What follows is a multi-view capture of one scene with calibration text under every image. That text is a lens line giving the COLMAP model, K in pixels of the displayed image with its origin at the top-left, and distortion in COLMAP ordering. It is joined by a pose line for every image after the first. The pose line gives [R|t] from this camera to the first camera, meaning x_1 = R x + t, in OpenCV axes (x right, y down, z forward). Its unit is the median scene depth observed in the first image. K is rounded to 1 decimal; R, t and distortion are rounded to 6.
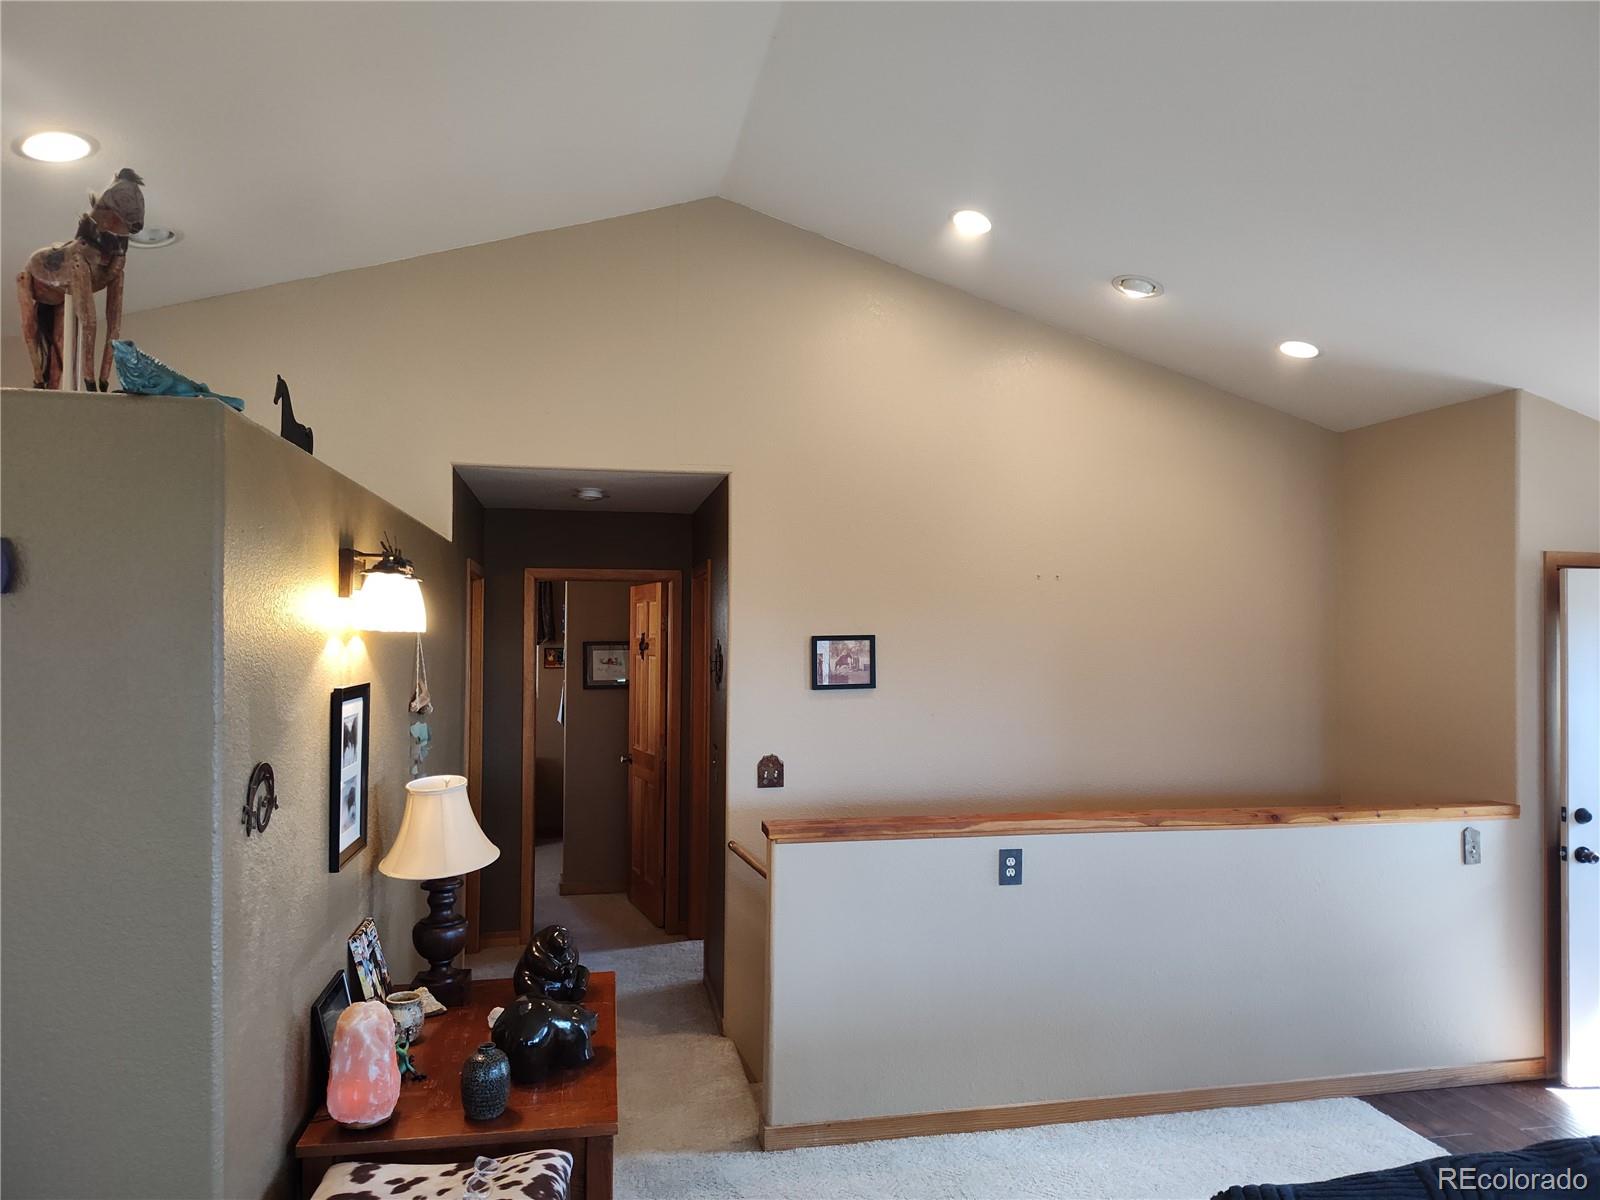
lens RADIAL K [[1081.7, 0, 805.2], [0, 1081.7, 604.1], [0, 0, 1]] dist [0.034952, -0.044965]
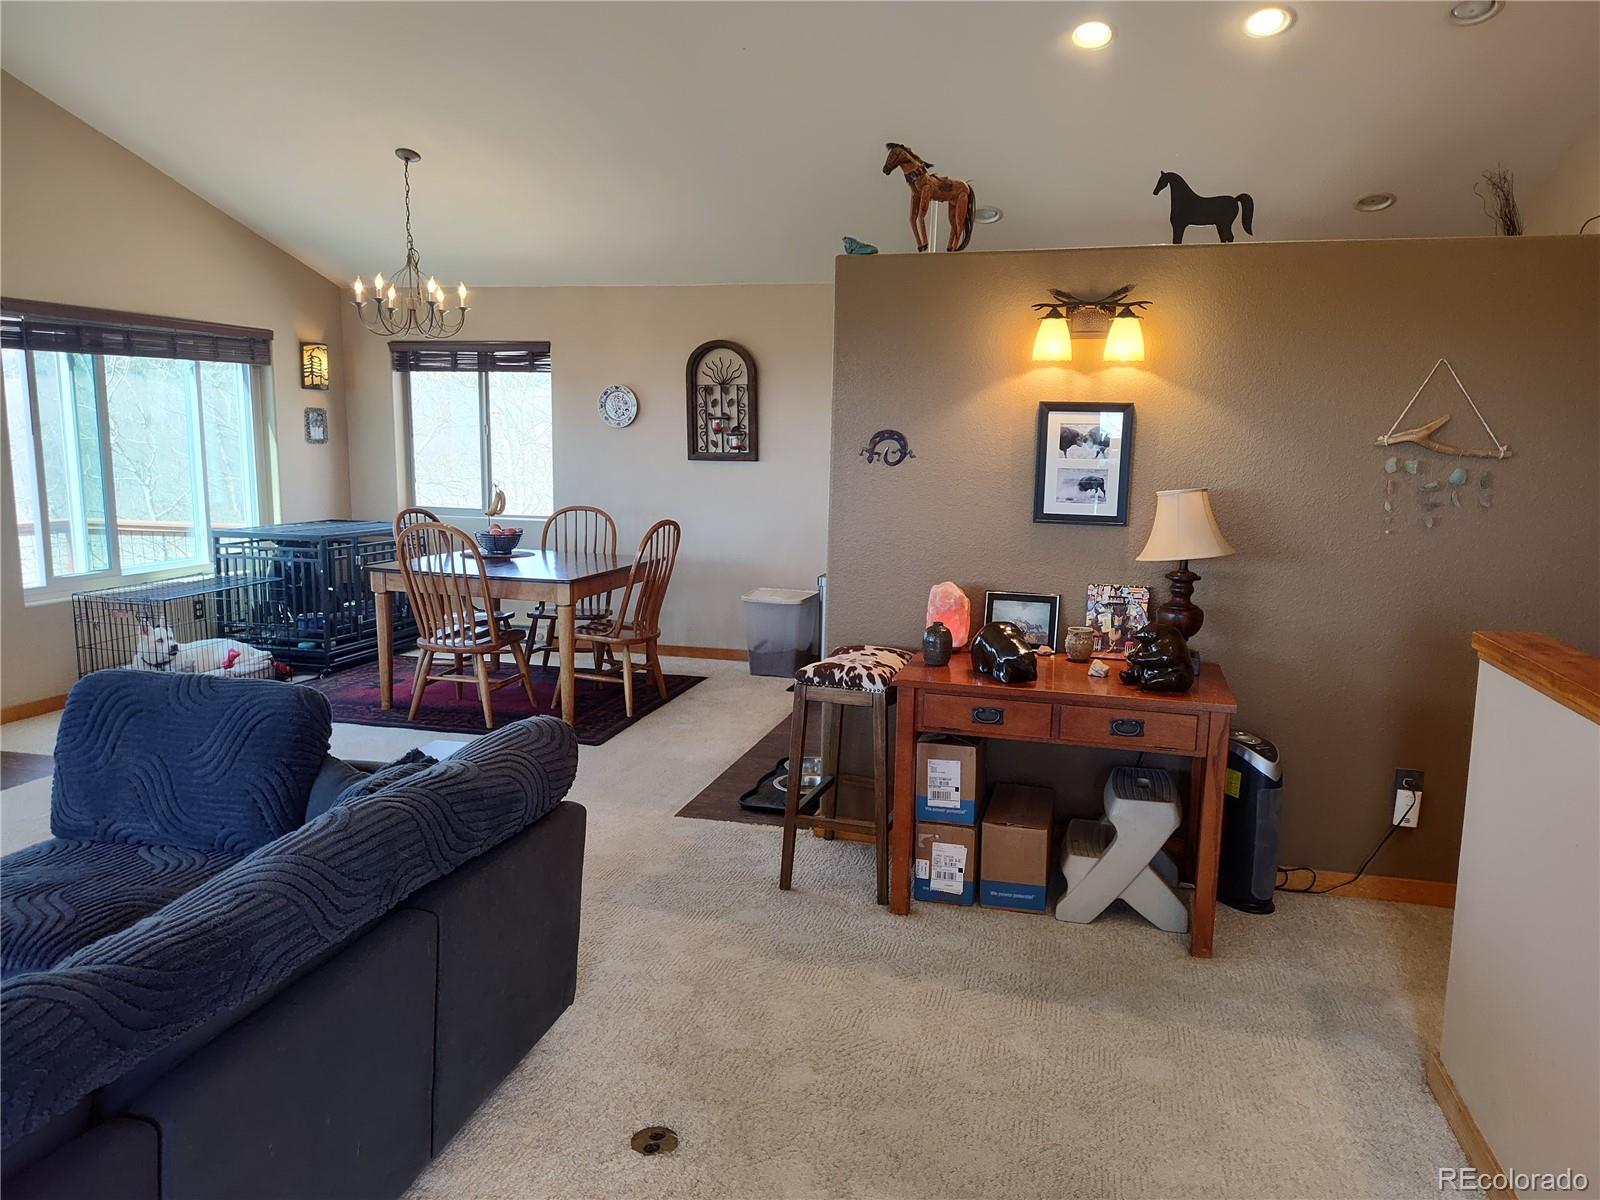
lens RADIAL K [[1075.8, 0, 800.0], [0, 1075.8, 600.0], [0, 0, 1]] dist [0.058589, -0.079538]
pose [[-0.456970, 0.121558, -0.881137, 1.054808], [0.001419, 0.990716, 0.135939, 0.143342], [0.889481, 0.060870, -0.452900, 1.373501]]
